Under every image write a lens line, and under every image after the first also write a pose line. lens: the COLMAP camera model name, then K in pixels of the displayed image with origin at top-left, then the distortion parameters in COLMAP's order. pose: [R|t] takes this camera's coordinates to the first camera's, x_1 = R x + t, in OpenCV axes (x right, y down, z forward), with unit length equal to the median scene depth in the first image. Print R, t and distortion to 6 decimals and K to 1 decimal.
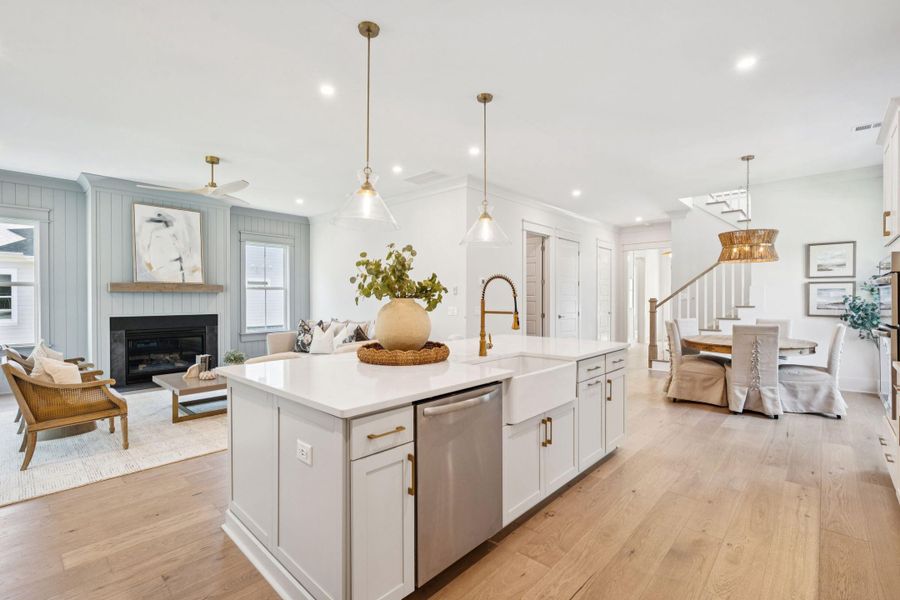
lens RADIAL K [[407.7, 0, 448.9], [0, 407.7, 301.8], [0, 0, 1]] dist [-0.002392, 0.000447]
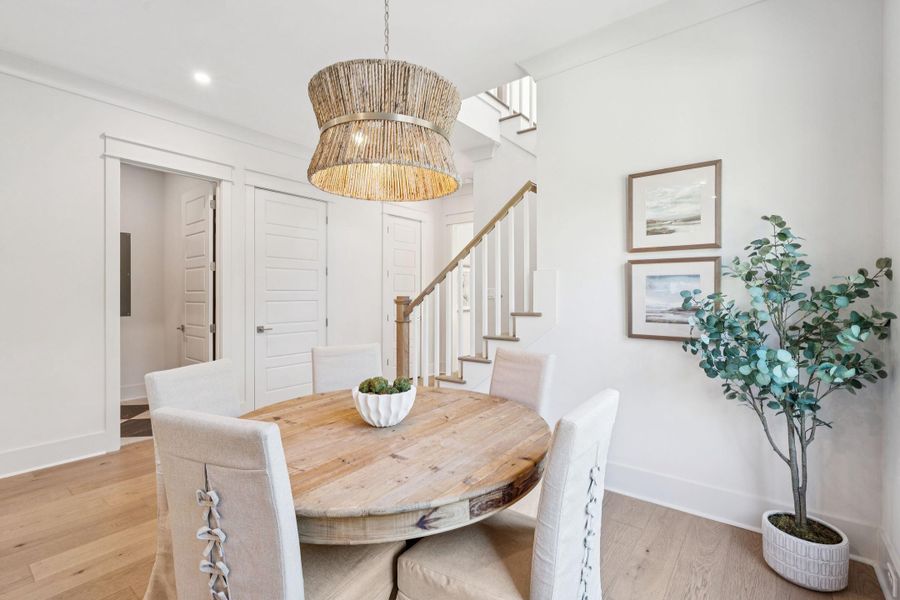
lens RADIAL K [[411.6, 0, 449.1], [0, 411.6, 293.6], [0, 0, 1]] dist [-0.001302, 0.000079]
pose [[0.996986, 0.000883, 0.077571, 0.642232], [0.000090, 0.999921, -0.012531, -0.007015], [-0.077576, 0.012500, 0.996908, 0.560981]]
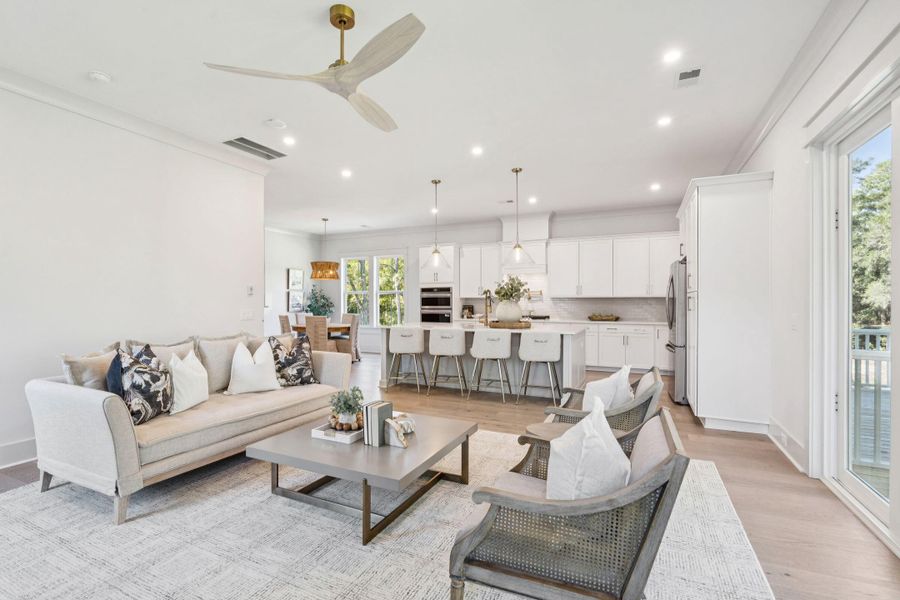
lens RADIAL K [[407.7, 0, 448.9], [0, 407.7, 301.8], [0, 0, 1]] dist [-0.002392, 0.000447]
pose [[-0.296255, 0.002774, 0.955105, -0.910747], [0.009752, 0.999952, 0.000121, 0.000096], [-0.955059, 0.009350, -0.296268, 0.855713]]
